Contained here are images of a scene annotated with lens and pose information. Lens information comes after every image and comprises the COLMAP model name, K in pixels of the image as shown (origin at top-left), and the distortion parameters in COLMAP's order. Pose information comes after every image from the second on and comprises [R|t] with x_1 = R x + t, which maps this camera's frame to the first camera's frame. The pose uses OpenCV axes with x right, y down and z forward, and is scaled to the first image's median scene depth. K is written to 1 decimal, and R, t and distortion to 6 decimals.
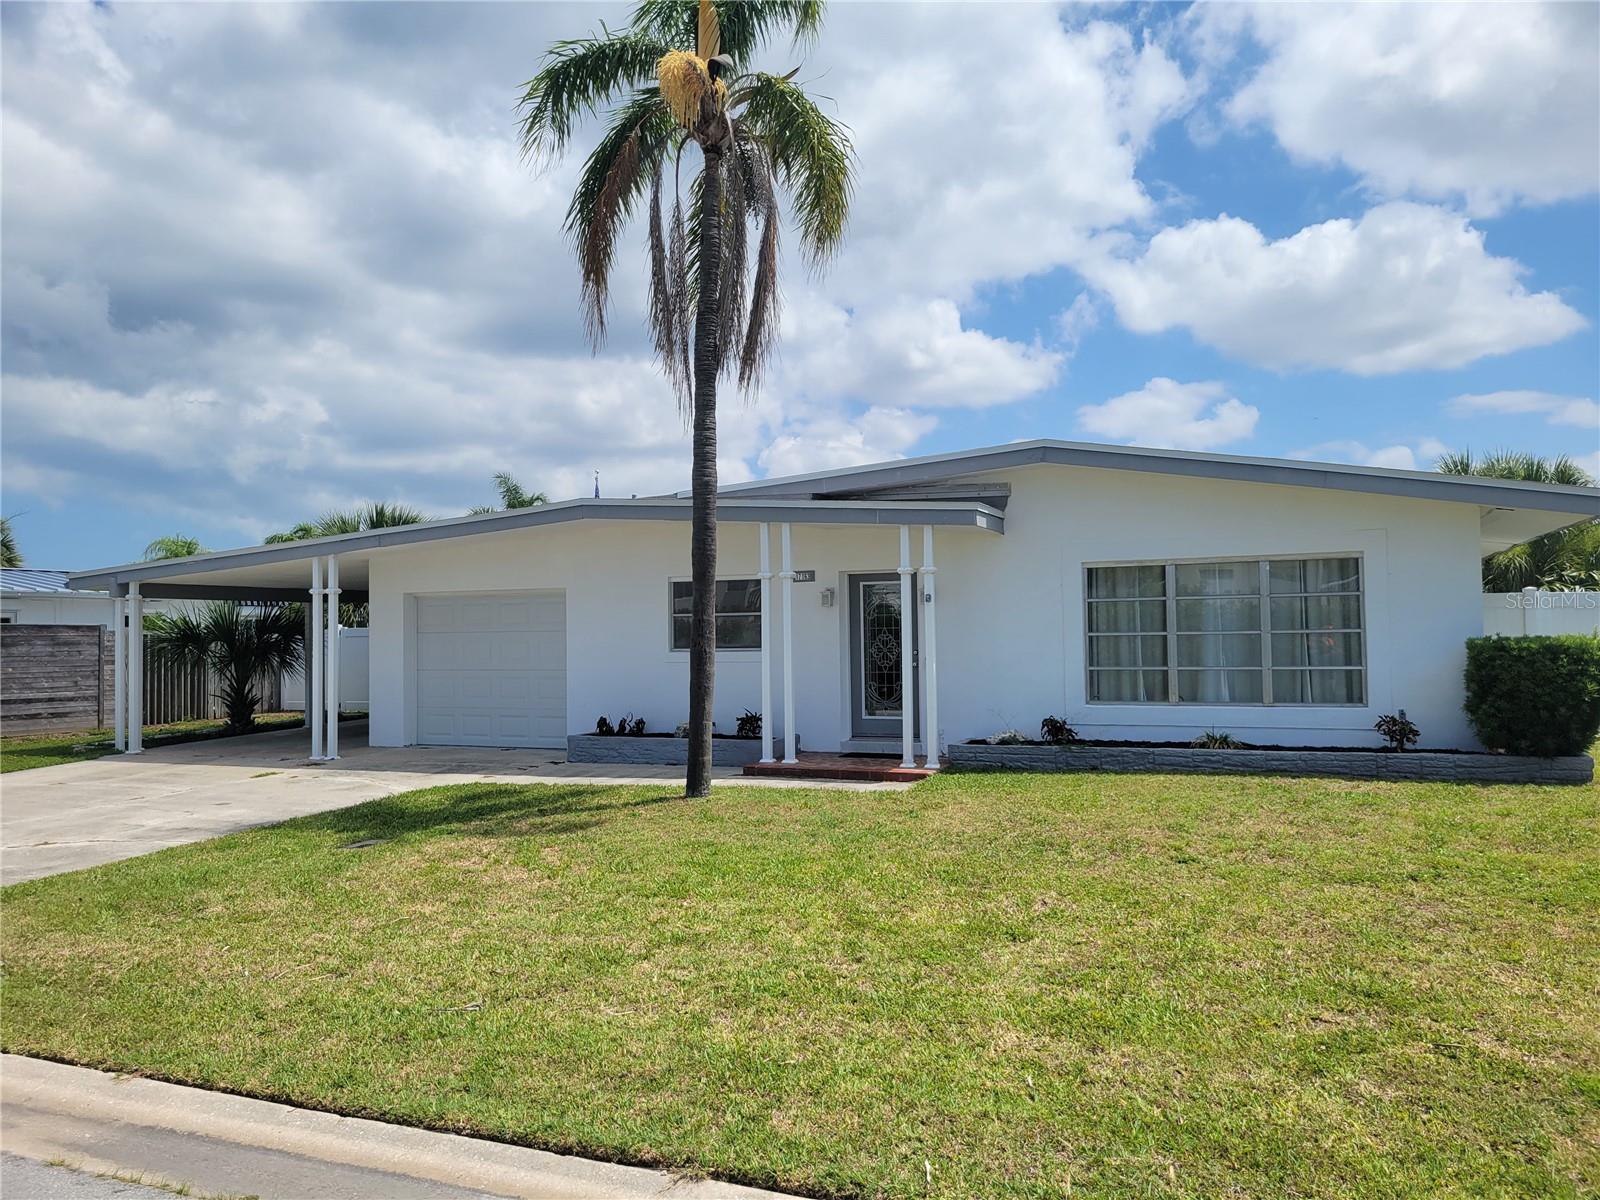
lens RADIAL K [[1201.6, 0, 792.3], [0, 1201.6, 589.8], [0, 0, 1]] dist [0.060430, -0.041281]
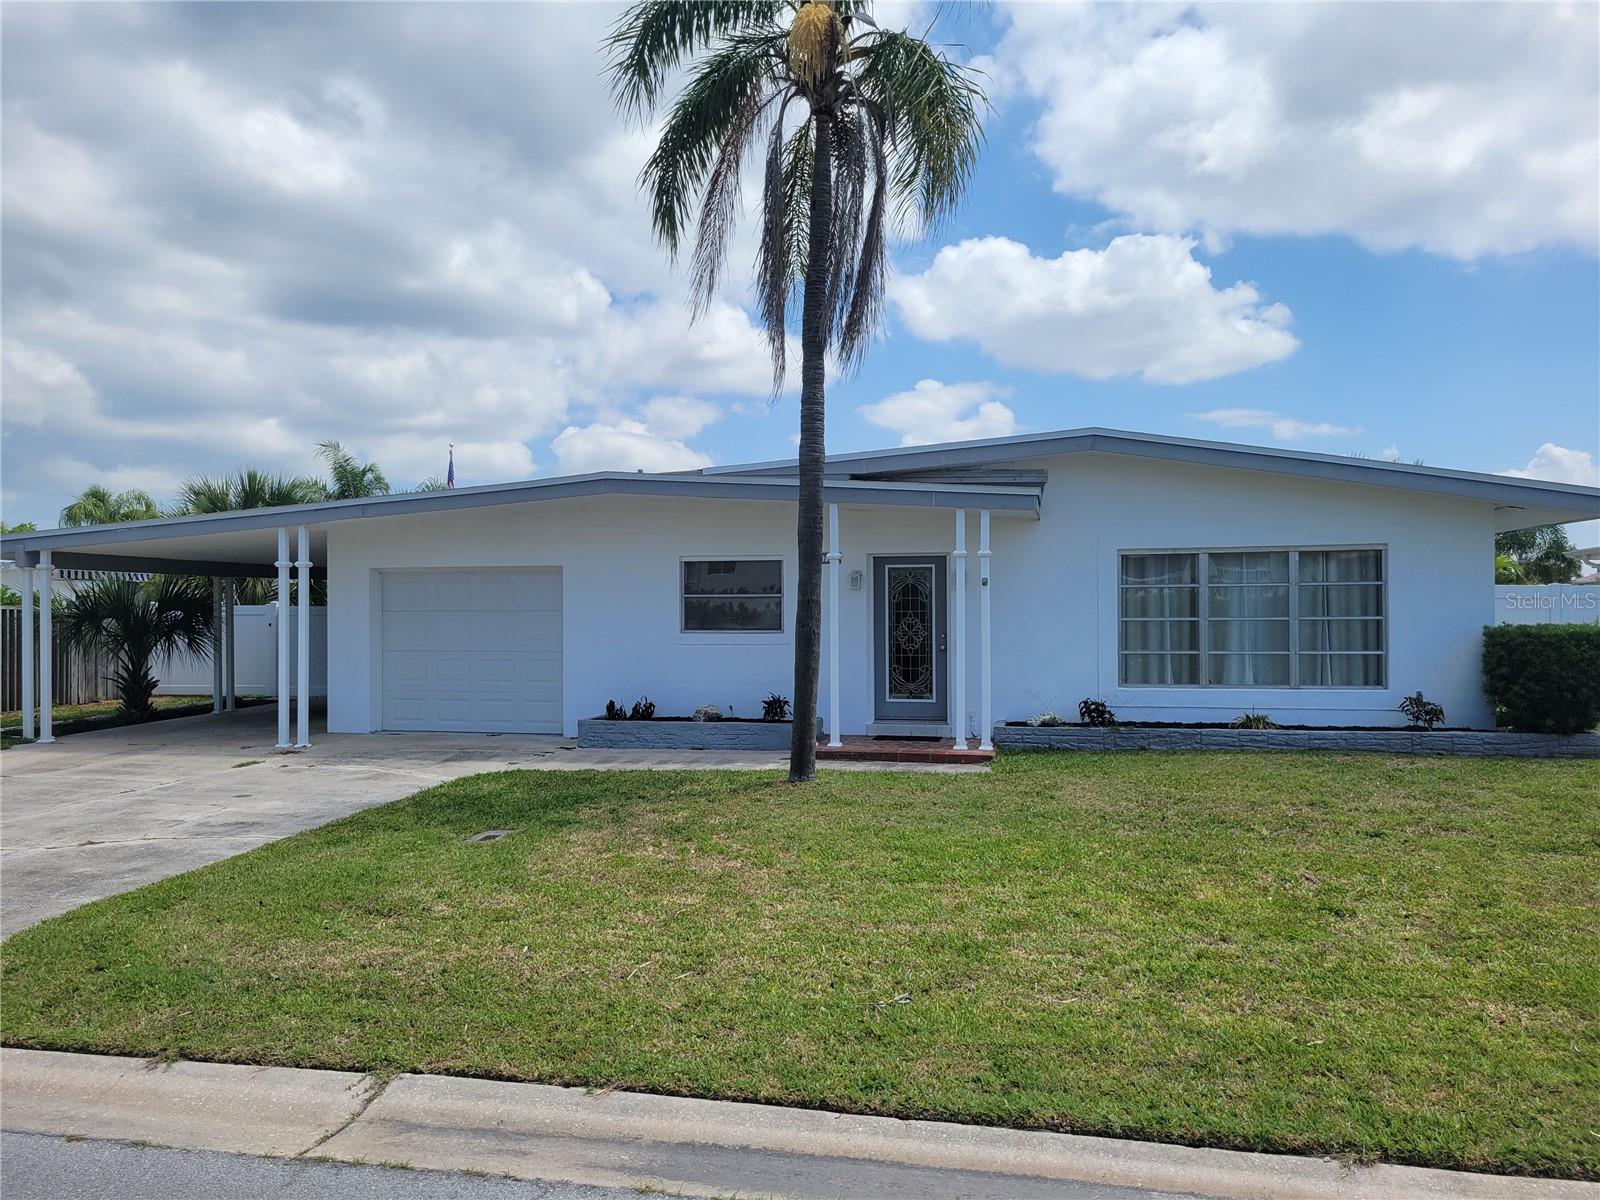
lens RADIAL K [[1201.6, 0, 797.5], [0, 1201.6, 599.3], [0, 0, 1]] dist [0.060430, -0.041281]
pose [[0.981932, 0.014973, 0.188641, -0.234324], [-0.018492, 0.999686, 0.016906, 0.008034], [-0.188329, -0.020089, 0.981901, 0.043167]]
